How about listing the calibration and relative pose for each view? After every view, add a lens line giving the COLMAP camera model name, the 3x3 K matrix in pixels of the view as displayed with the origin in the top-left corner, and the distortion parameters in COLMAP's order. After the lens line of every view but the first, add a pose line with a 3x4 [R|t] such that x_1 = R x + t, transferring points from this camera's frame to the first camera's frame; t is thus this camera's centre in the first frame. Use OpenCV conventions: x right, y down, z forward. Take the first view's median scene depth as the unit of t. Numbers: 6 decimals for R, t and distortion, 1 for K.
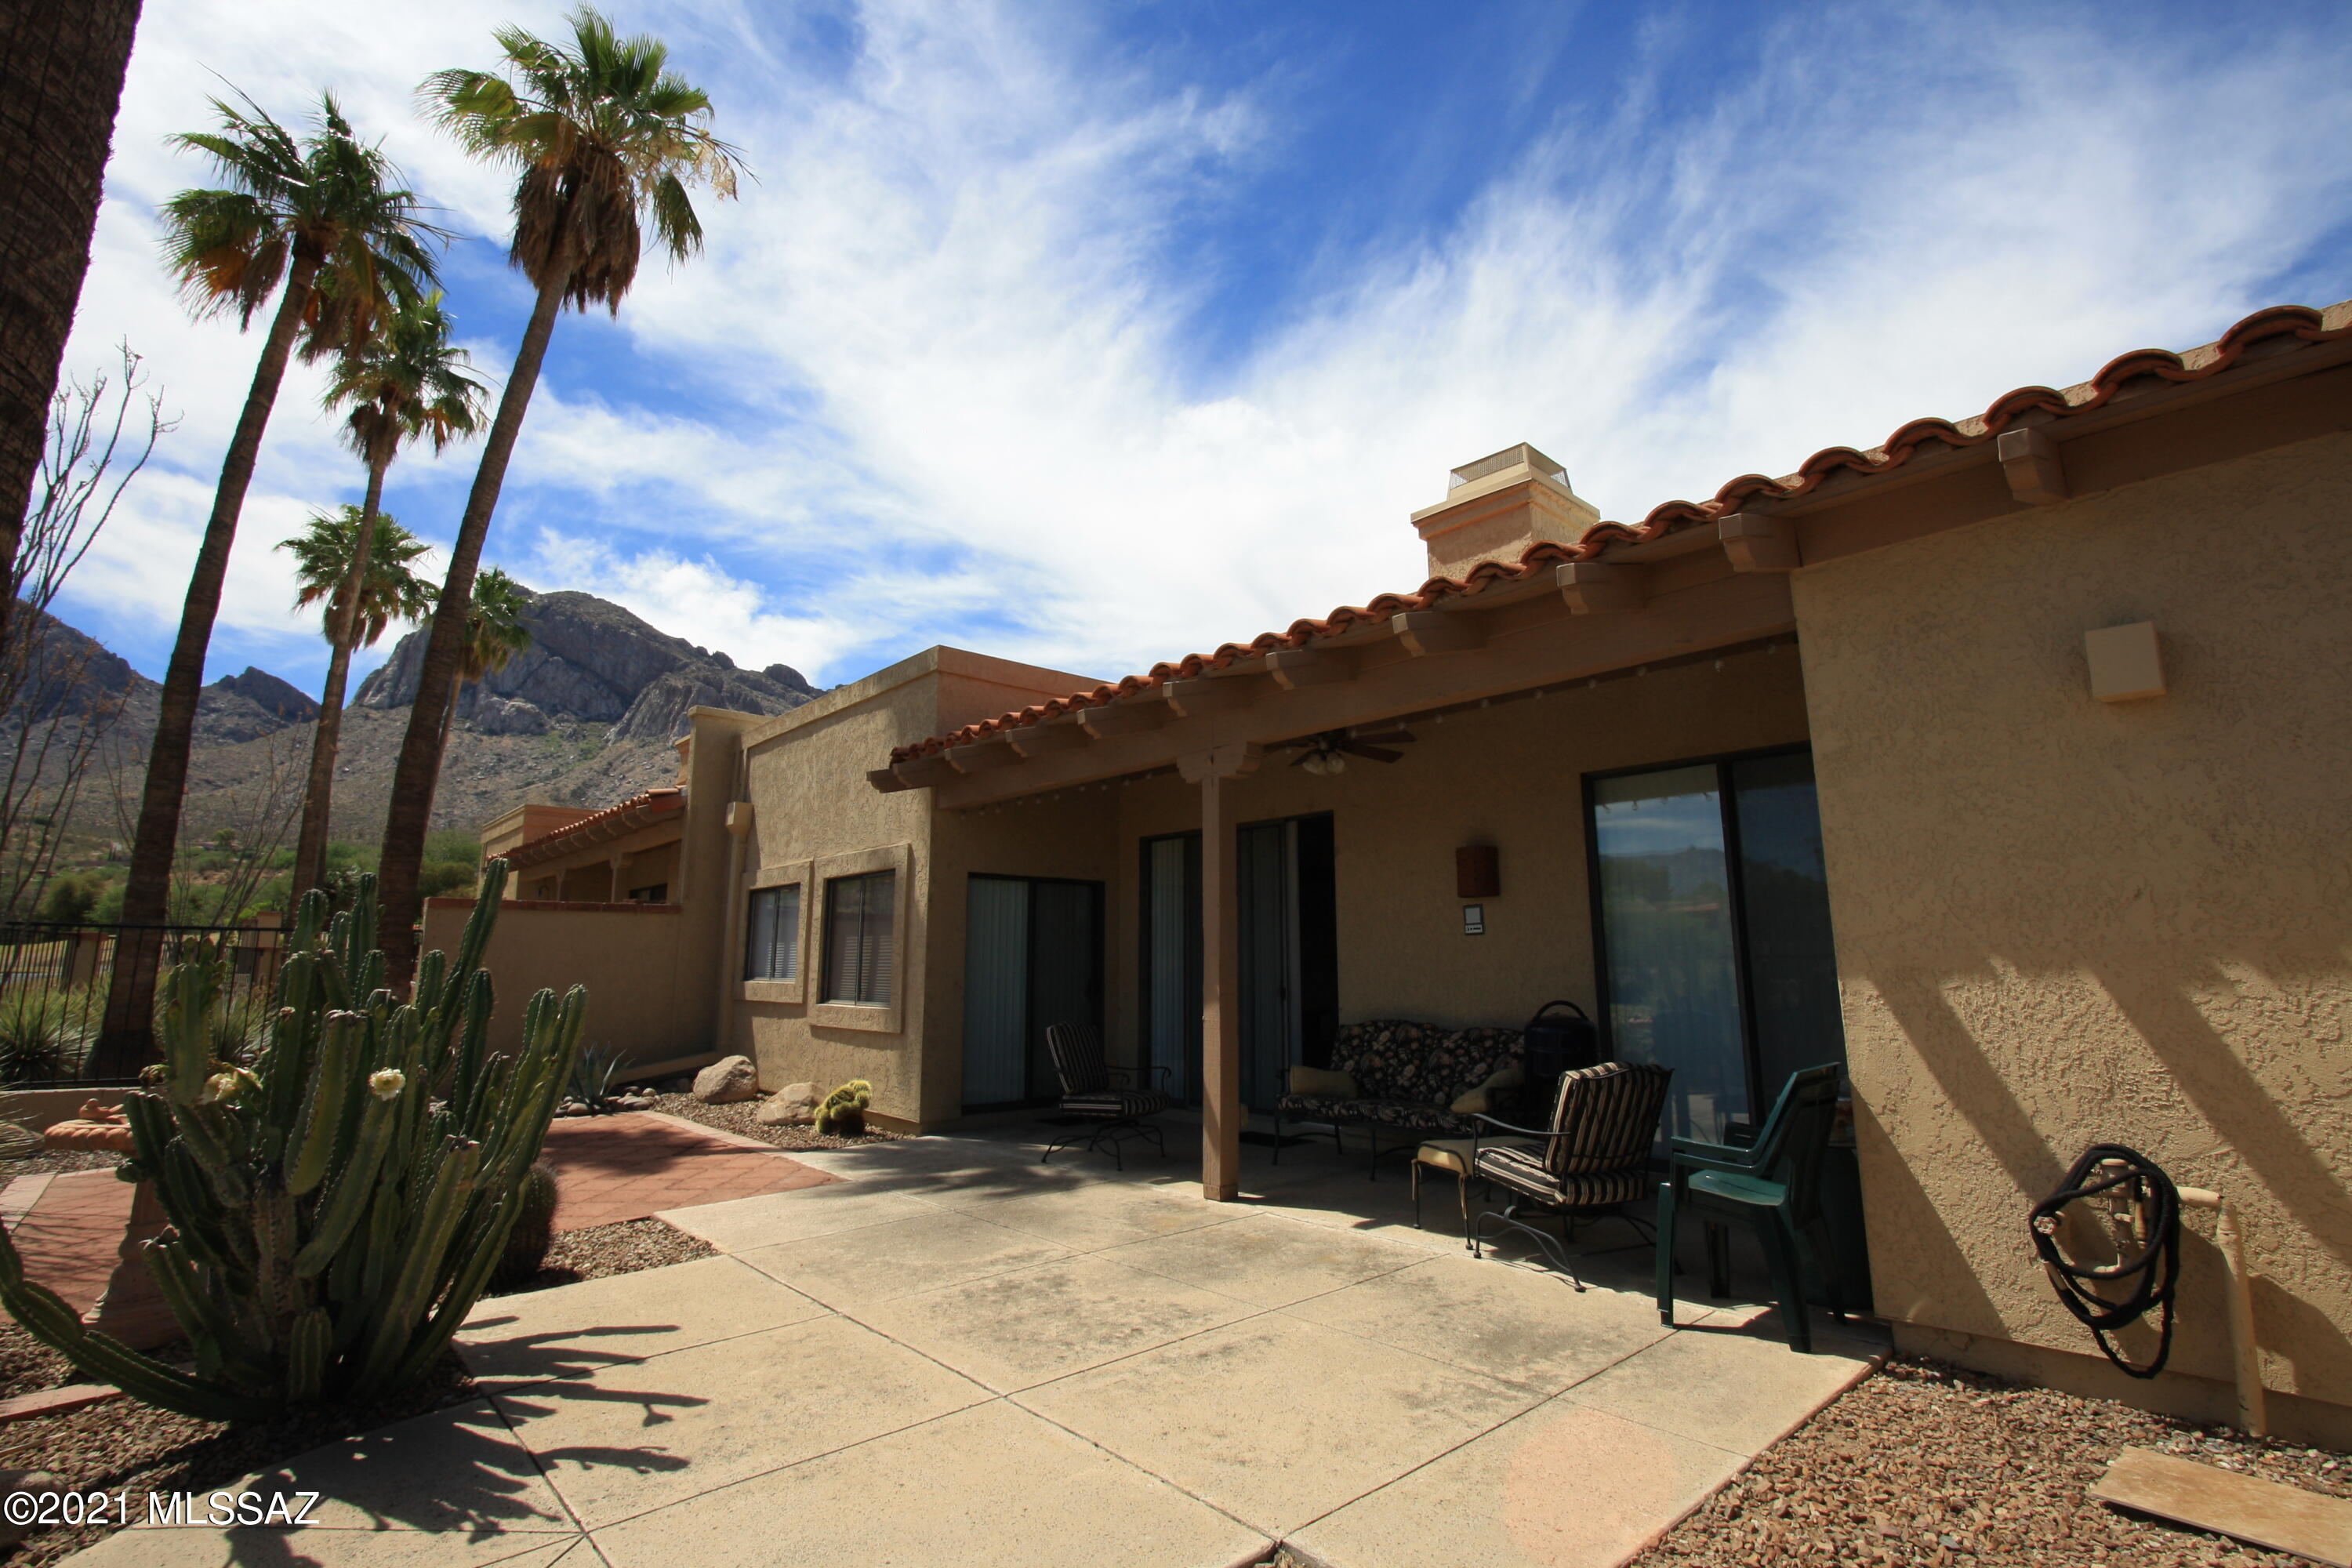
lens RADIAL K [[1090.4, 0, 1181.9], [0, 1090.4, 767.8], [0, 0, 1]] dist [-0.017556, 0.001455]
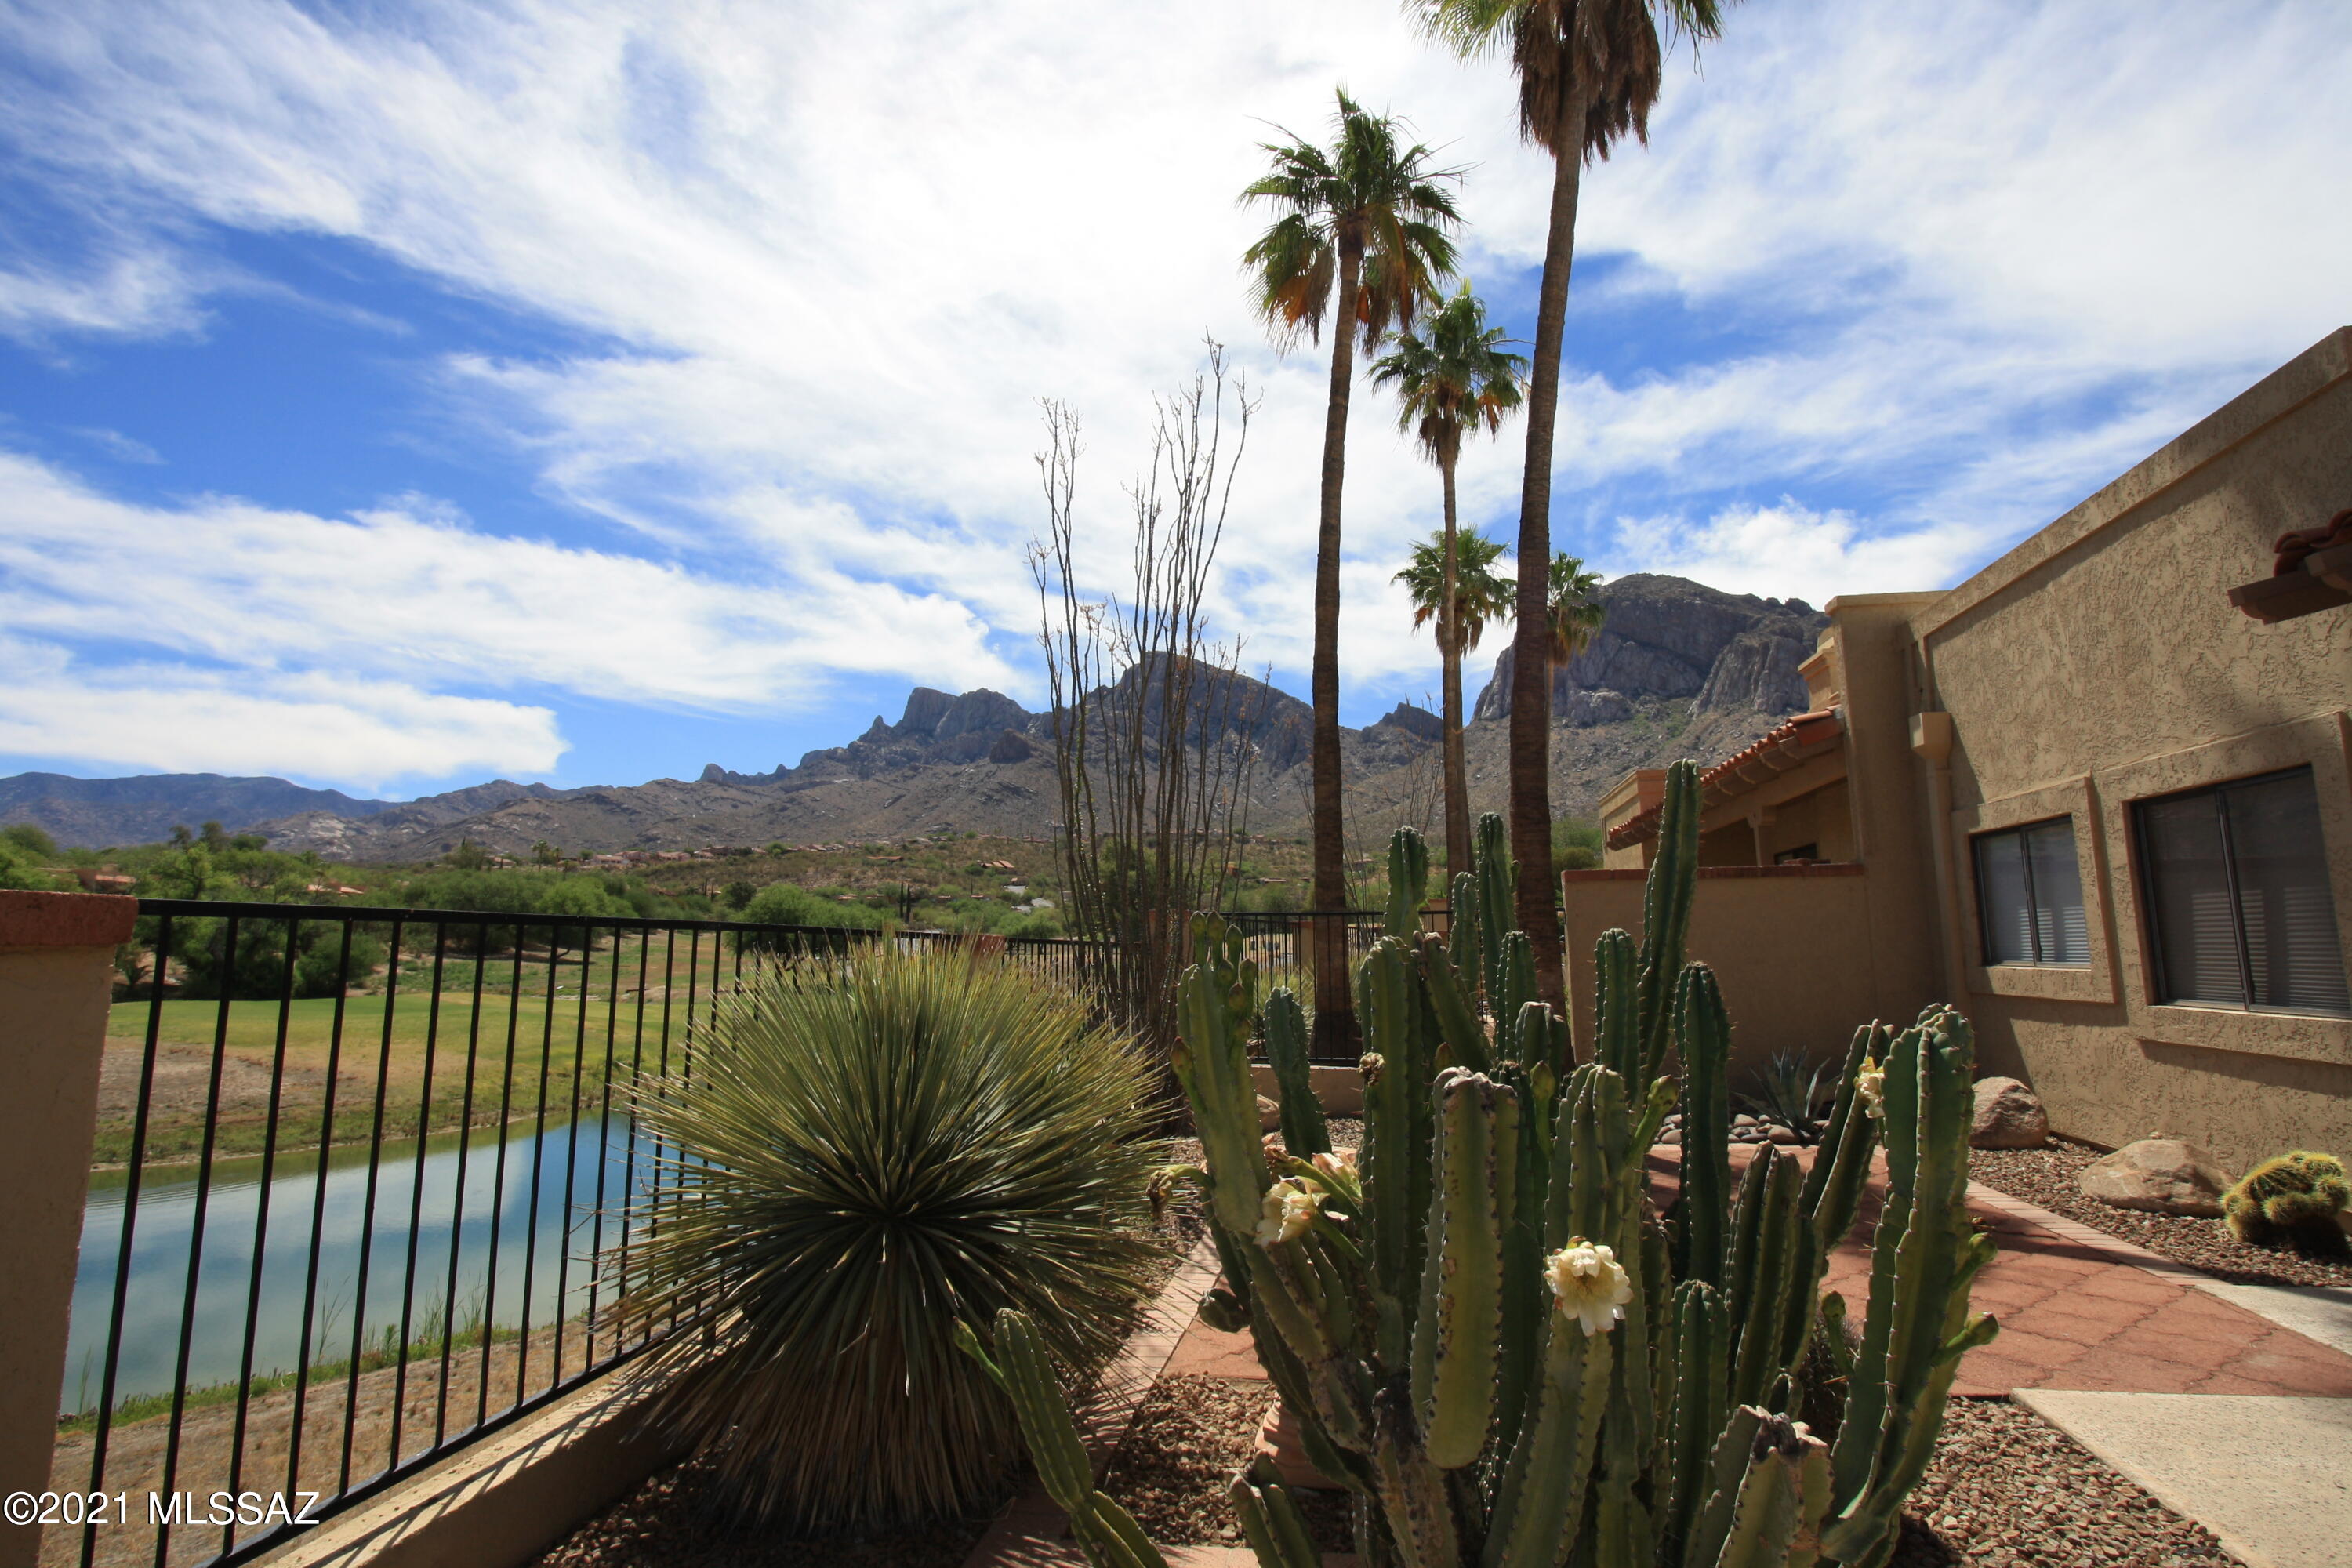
lens RADIAL K [[1141.8, 0, 1174.4], [0, 1141.8, 766.4], [0, 0, 1]] dist [-0.016110, -0.000020]
pose [[0.597590, -0.127657, -0.791575, -0.133092], [0.148632, 0.987771, -0.047089, 0.030705], [0.787905, -0.089514, 0.609256, 0.181088]]
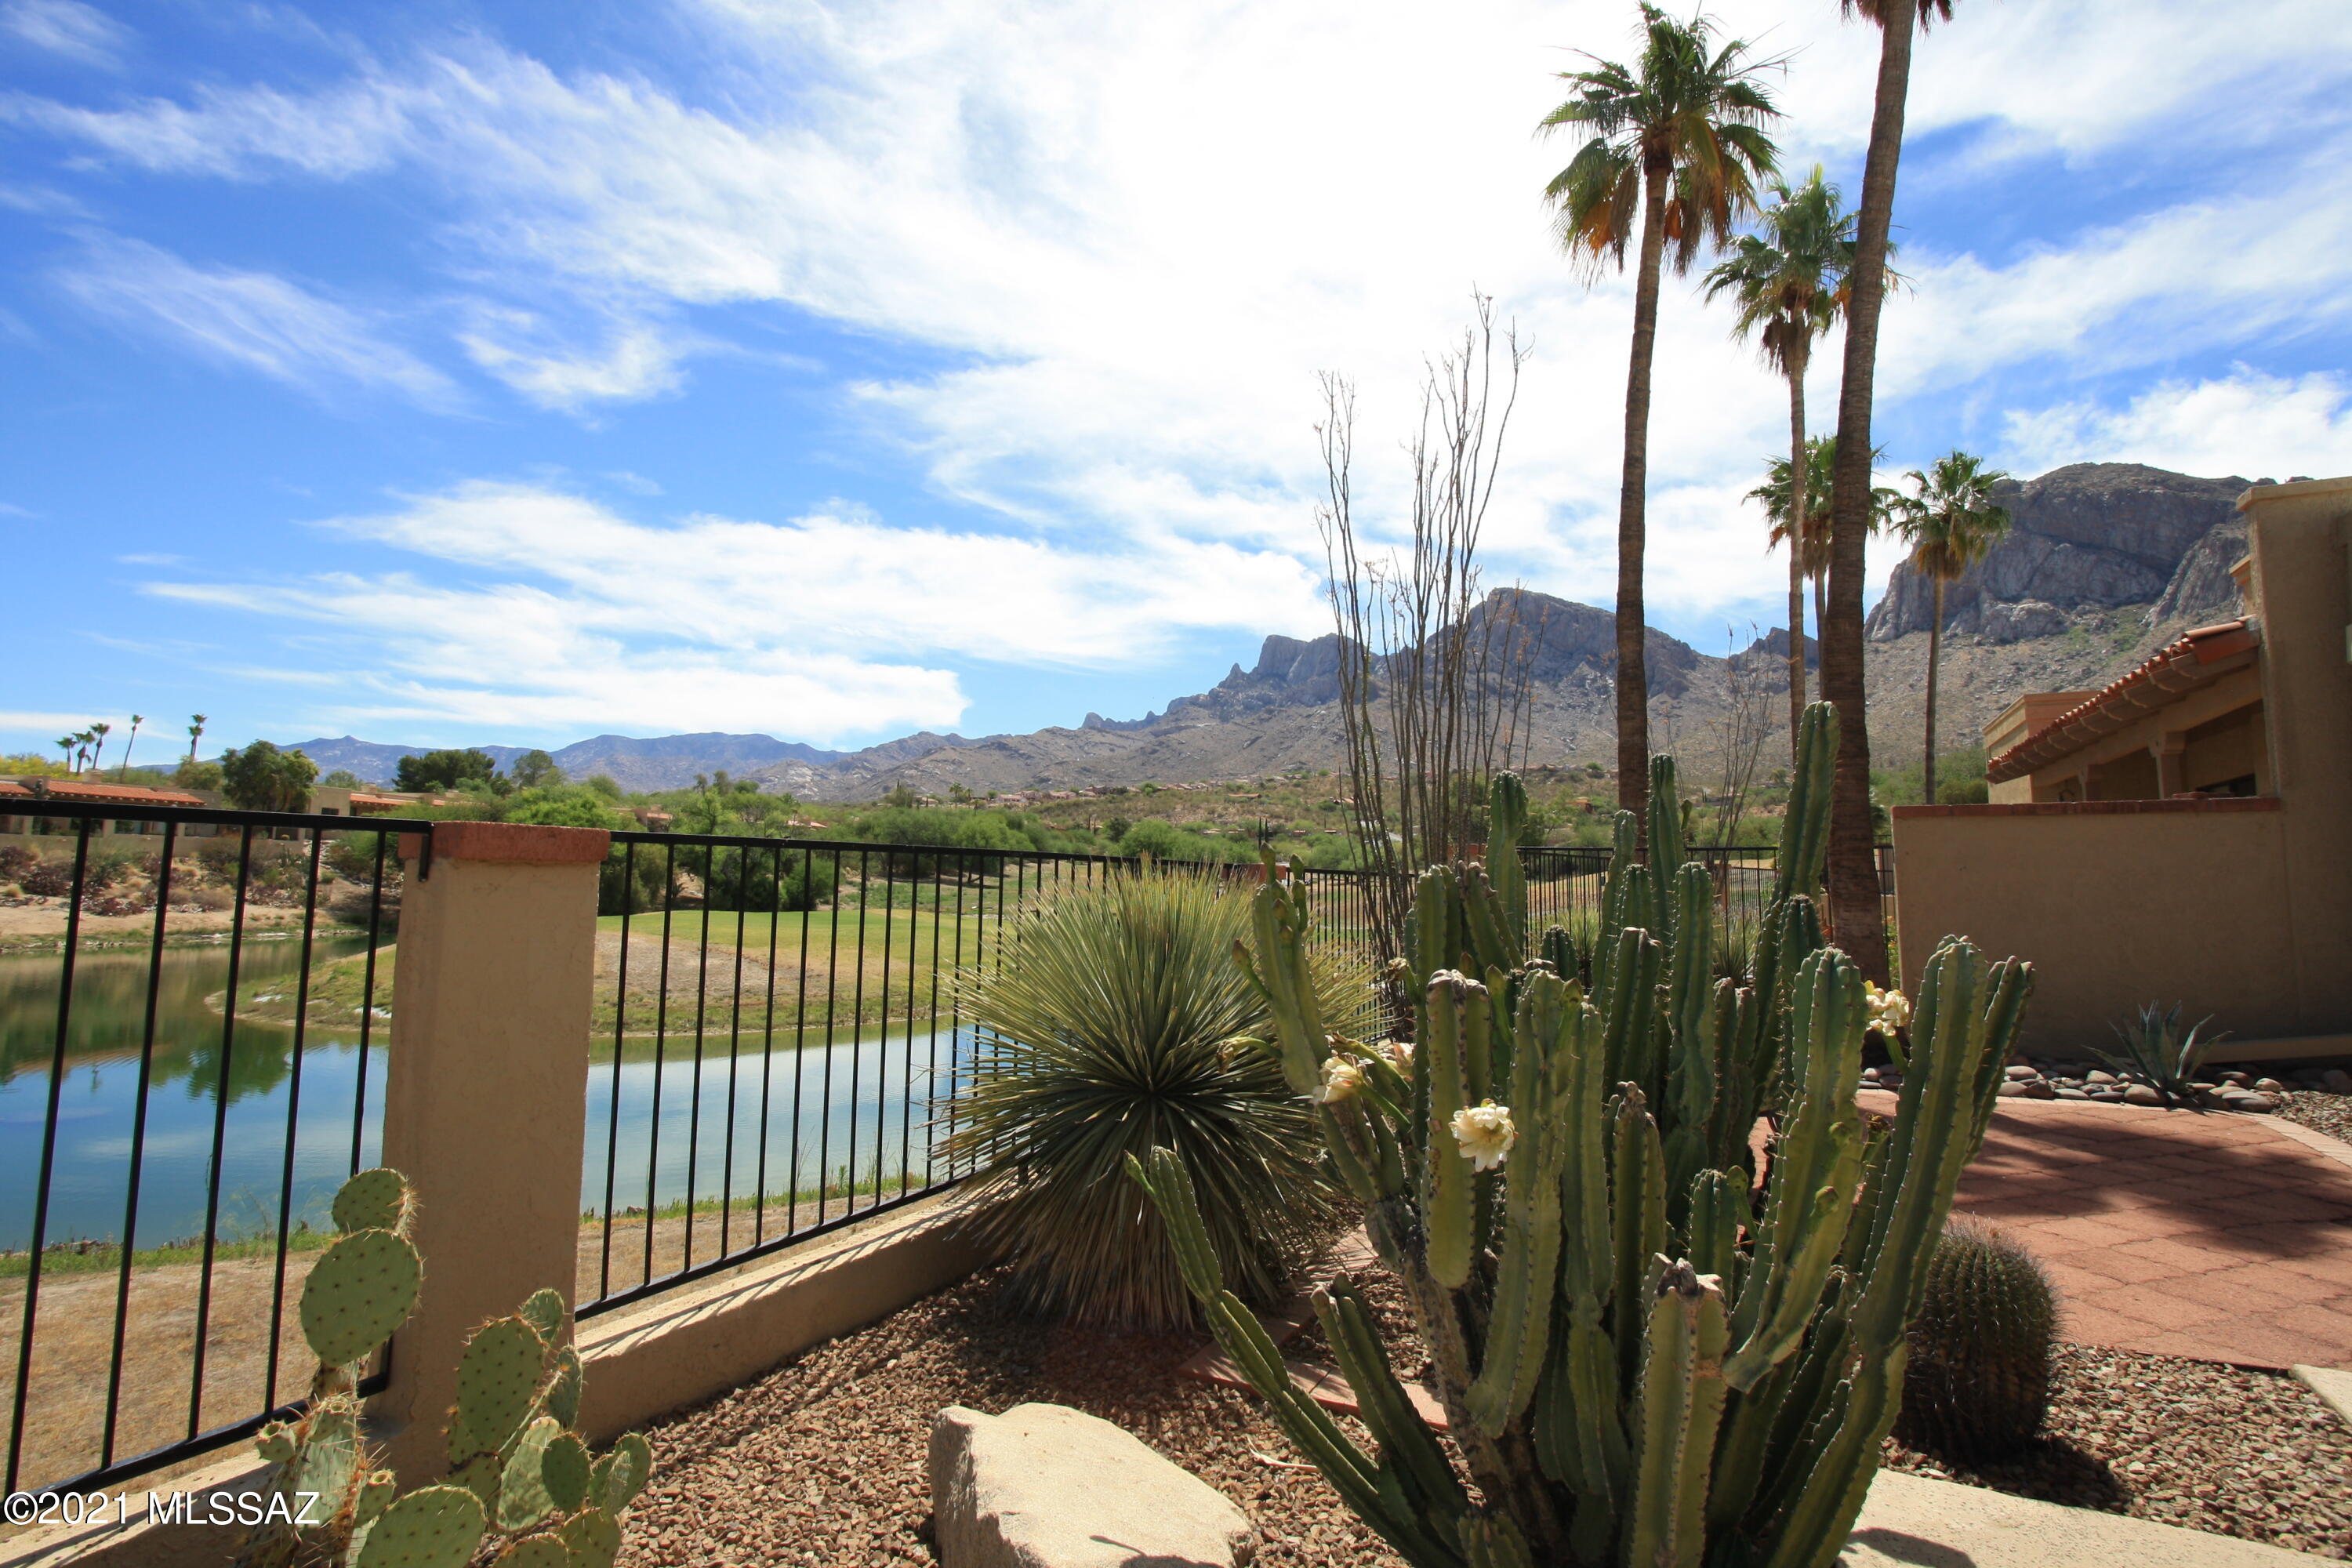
lens RADIAL K [[1090.4, 0, 1181.9], [0, 1090.4, 767.8], [0, 0, 1]] dist [-0.017556, 0.001455]
pose [[0.329710, -0.089961, -0.939786, -0.085528], [0.157228, 0.986780, -0.039299, 0.035393], [0.930898, -0.134803, 0.339495, 0.199958]]
